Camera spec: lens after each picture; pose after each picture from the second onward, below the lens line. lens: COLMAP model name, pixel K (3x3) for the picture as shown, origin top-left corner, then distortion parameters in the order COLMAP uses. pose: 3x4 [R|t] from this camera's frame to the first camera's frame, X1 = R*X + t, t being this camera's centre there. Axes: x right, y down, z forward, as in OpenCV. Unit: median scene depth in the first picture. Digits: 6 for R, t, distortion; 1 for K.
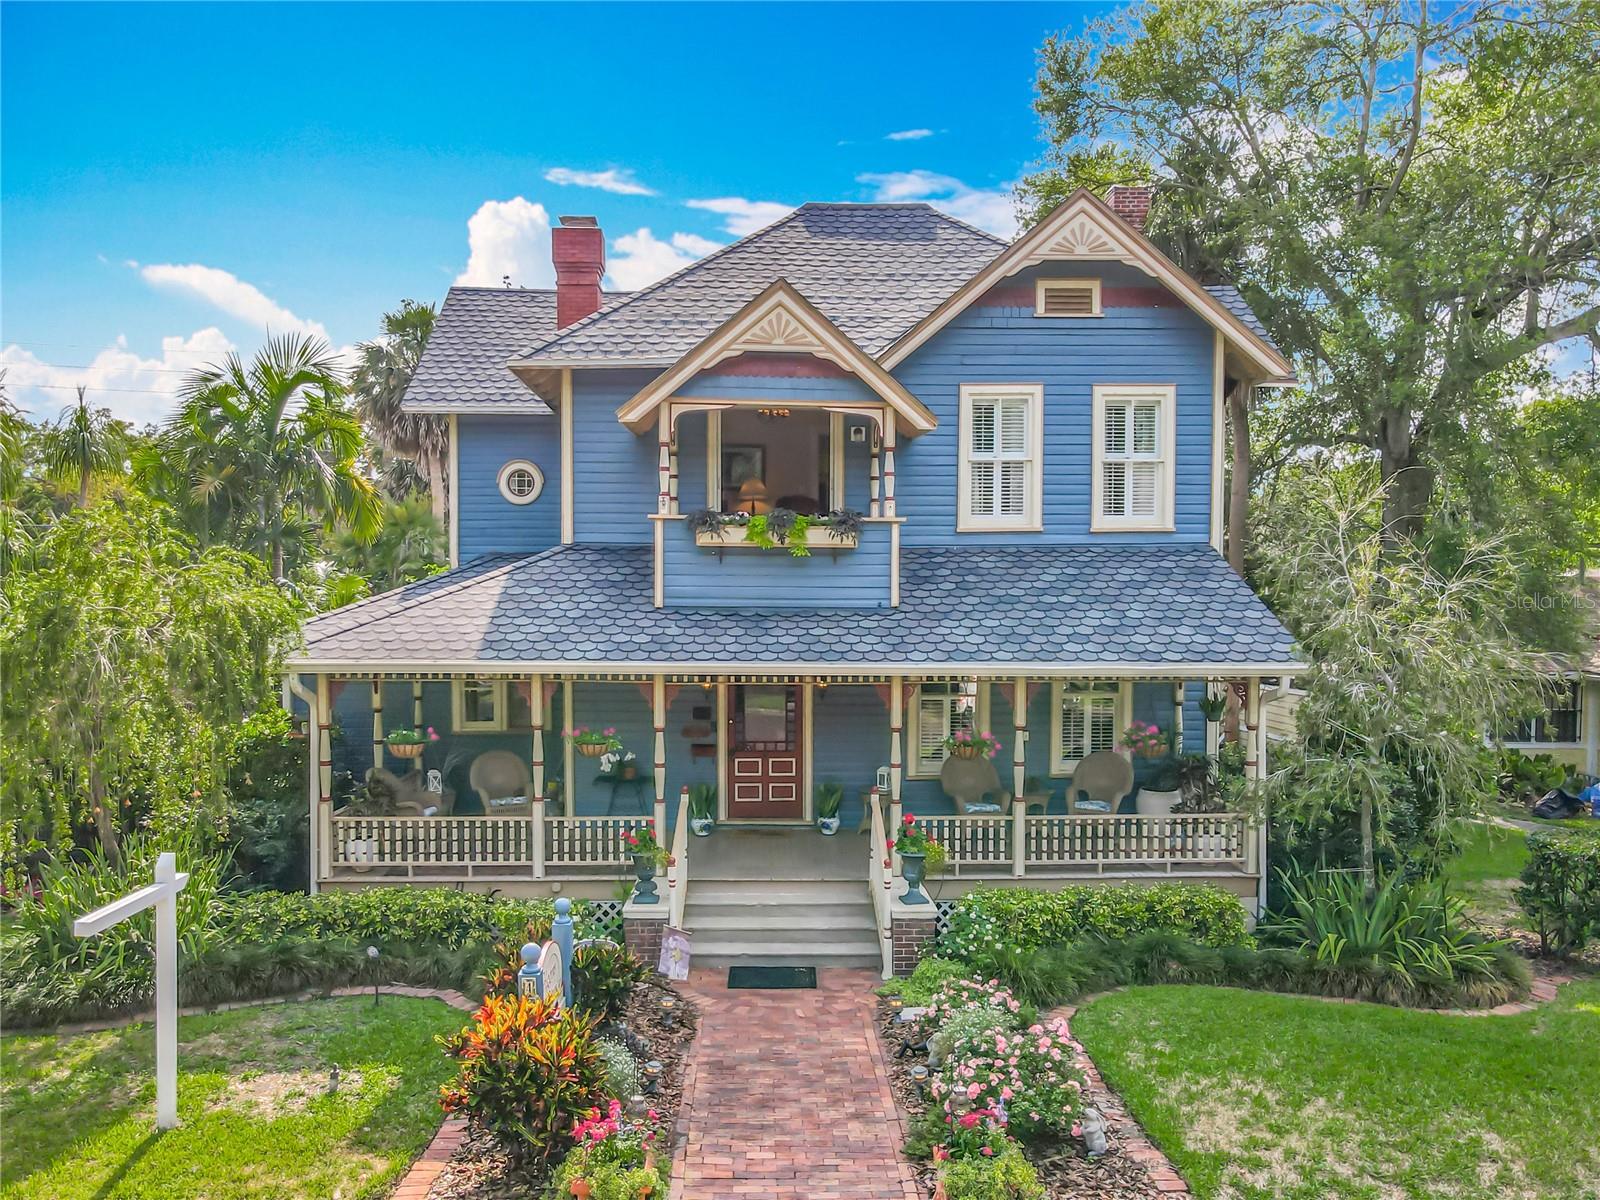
lens RADIAL K [[1180.1, 0, 793.4], [0, 1180.1, 648.9], [0, 0, 1]] dist [0.007001, 0.009370]
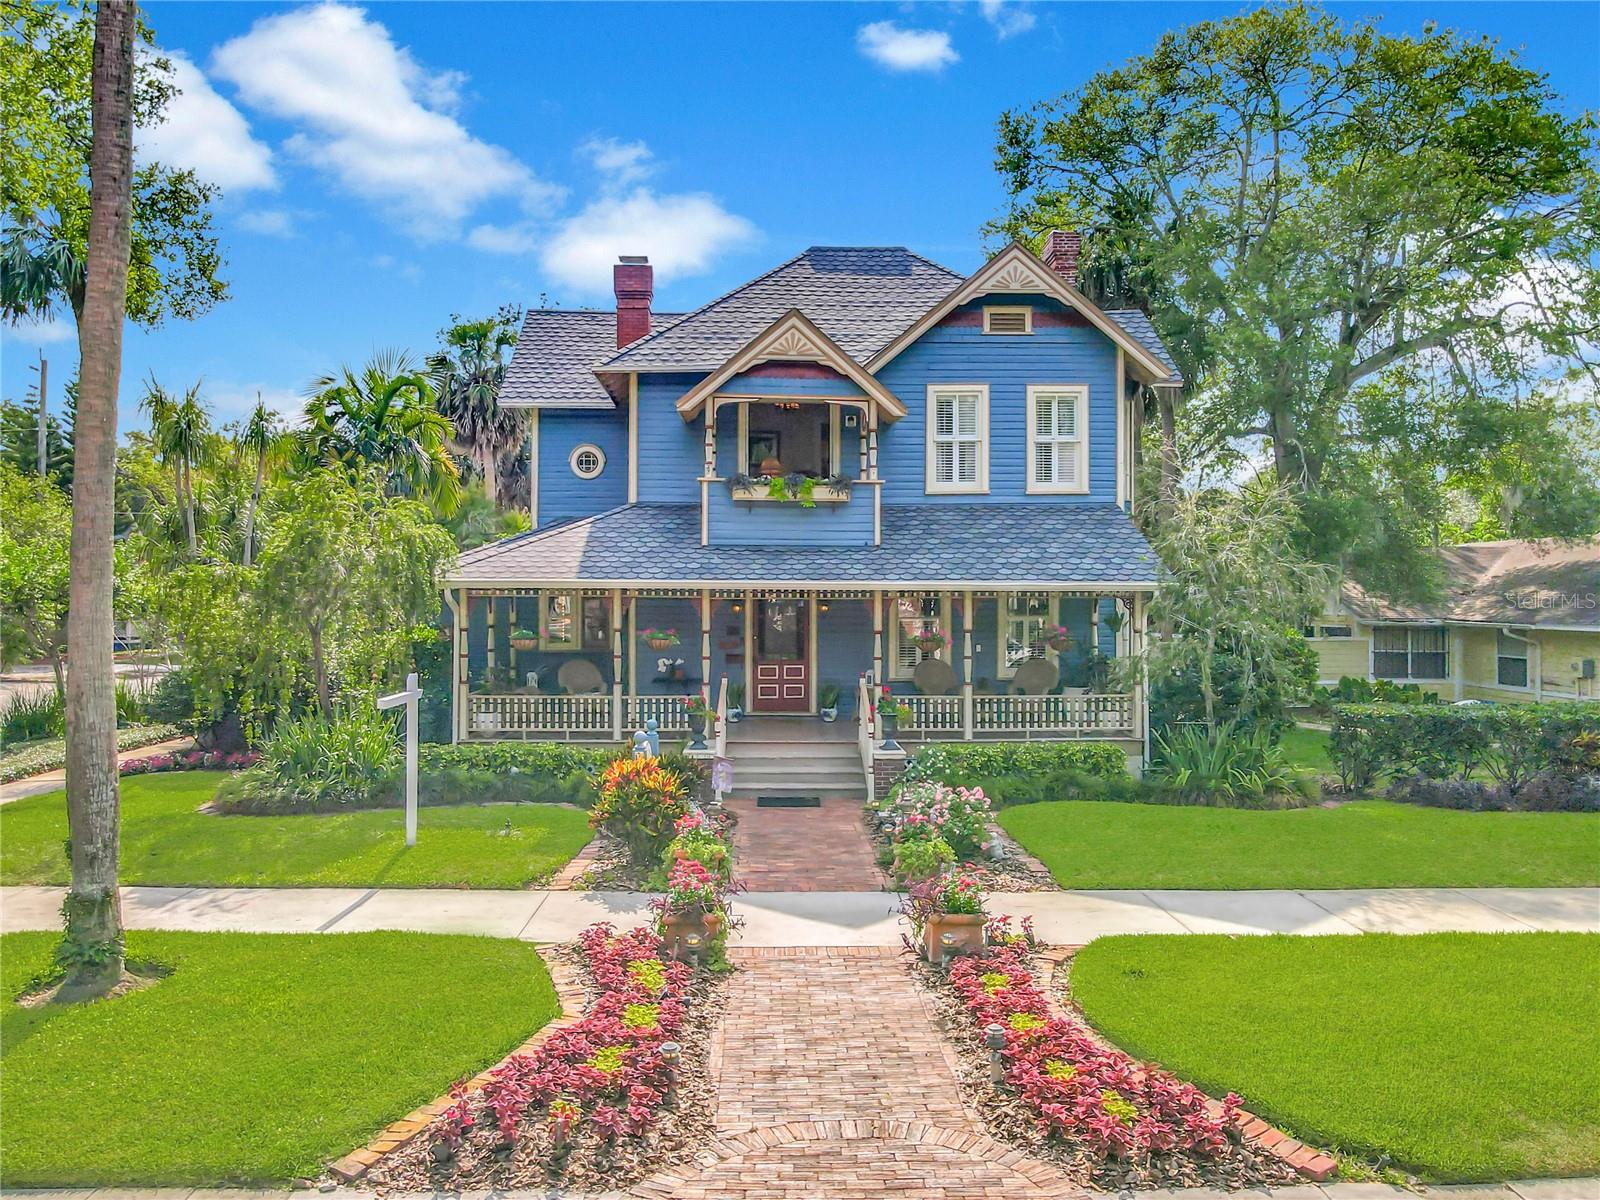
lens RADIAL K [[1171.9, 0, 790.8], [0, 1171.9, 602.6], [0, 0, 1]] dist [-0.009526, 0.063287]
pose [[0.999993, 0.000157, -0.003786, -0.008589], [-0.000314, 0.999137, -0.041539, 0.082477], [0.003777, 0.041540, 0.999130, -0.332728]]
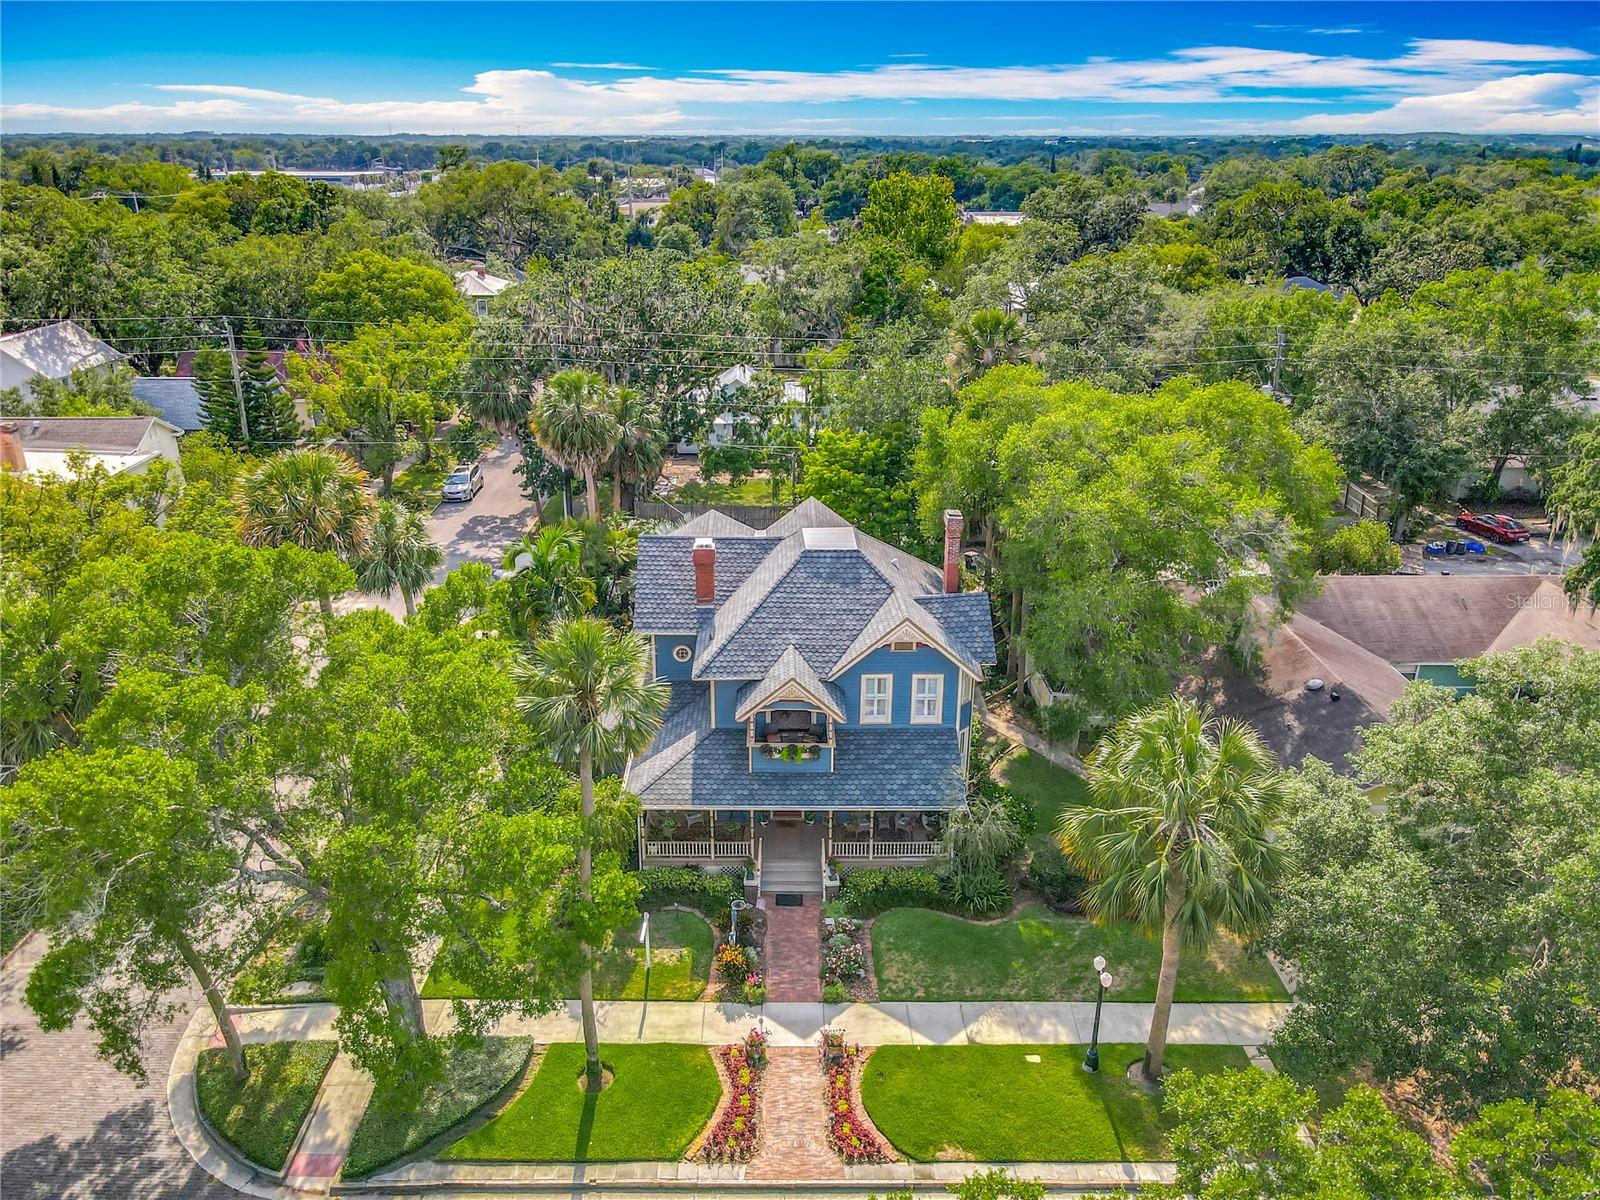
lens RADIAL K [[1171.9, 0, 790.8], [0, 1171.9, 602.6], [0, 0, 1]] dist [-0.009526, 0.063287]
pose [[0.999733, 0.006939, -0.022058, 0.043321], [0.000620, 0.945524, 0.325550, -1.290002], [0.023115, -0.325477, 0.945267, -1.490728]]
